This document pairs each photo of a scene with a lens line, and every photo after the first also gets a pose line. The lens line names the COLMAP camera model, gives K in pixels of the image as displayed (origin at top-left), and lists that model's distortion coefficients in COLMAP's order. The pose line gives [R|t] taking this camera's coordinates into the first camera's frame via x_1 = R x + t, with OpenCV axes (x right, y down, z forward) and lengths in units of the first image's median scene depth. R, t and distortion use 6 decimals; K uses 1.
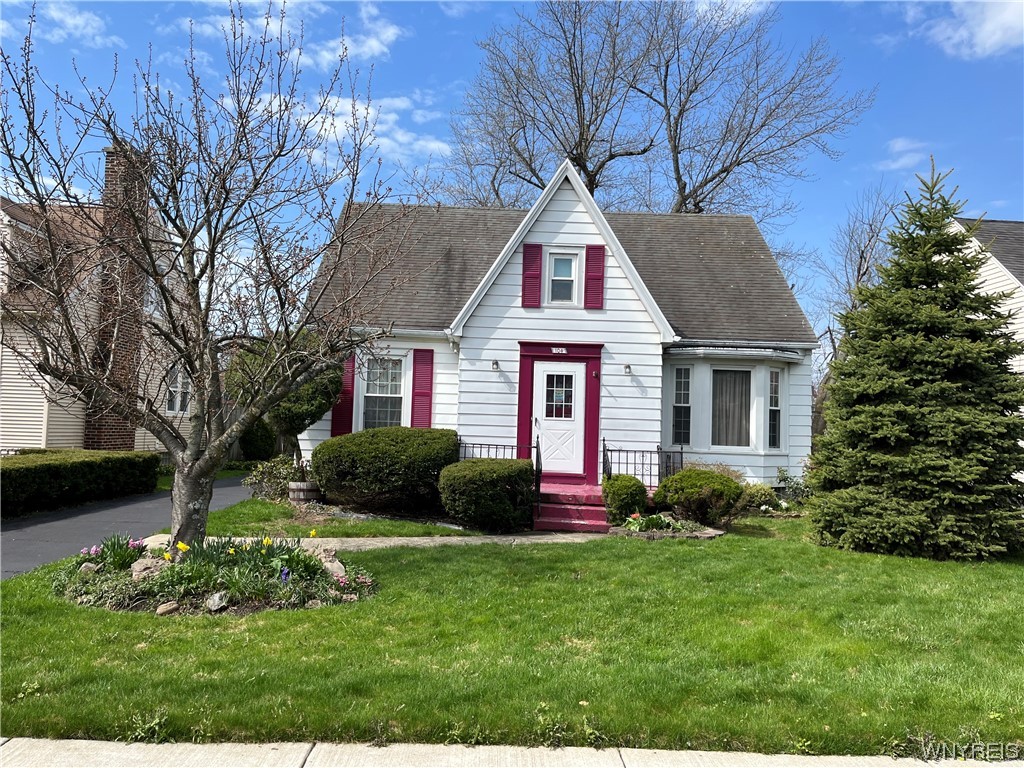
lens RADIAL K [[779.8, 0, 511.2], [0, 779.8, 386.0], [0, 0, 1]] dist [0.029668, -0.048772]
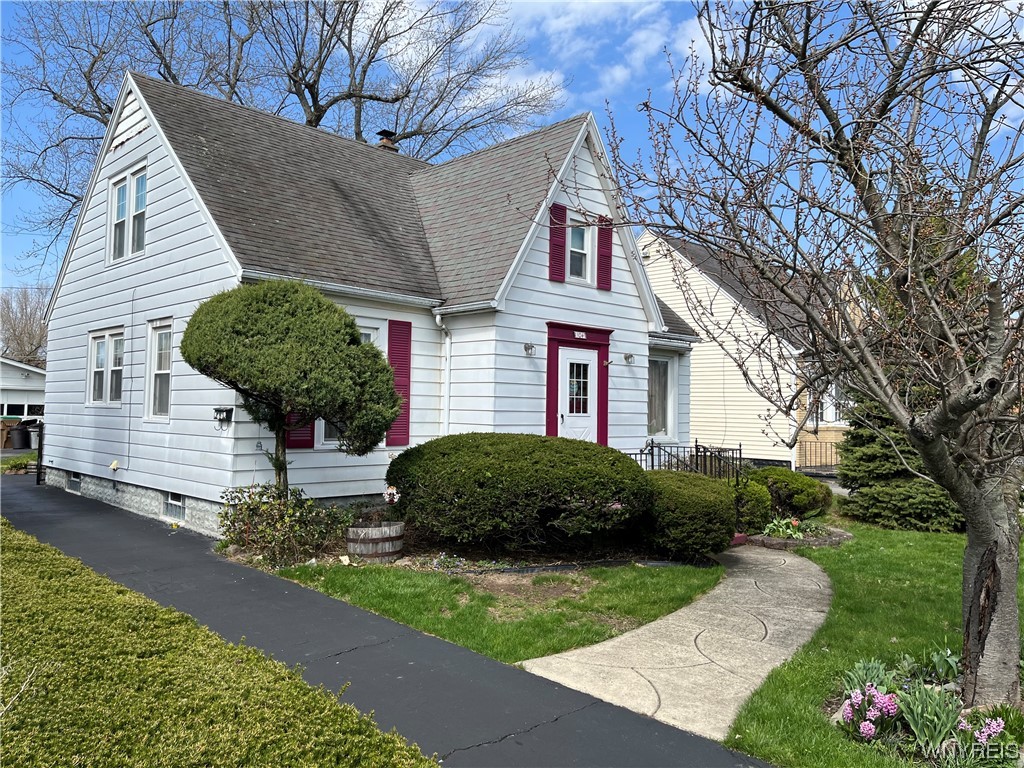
lens RADIAL K [[779.8, 0, 511.9], [0, 779.8, 378.5], [0, 0, 1]] dist [0.029668, -0.048772]
pose [[0.713747, 0.006239, 0.700376, -0.591517], [-0.030561, 0.999285, 0.022242, -0.014386], [-0.699737, -0.037280, 0.713427, 0.437685]]
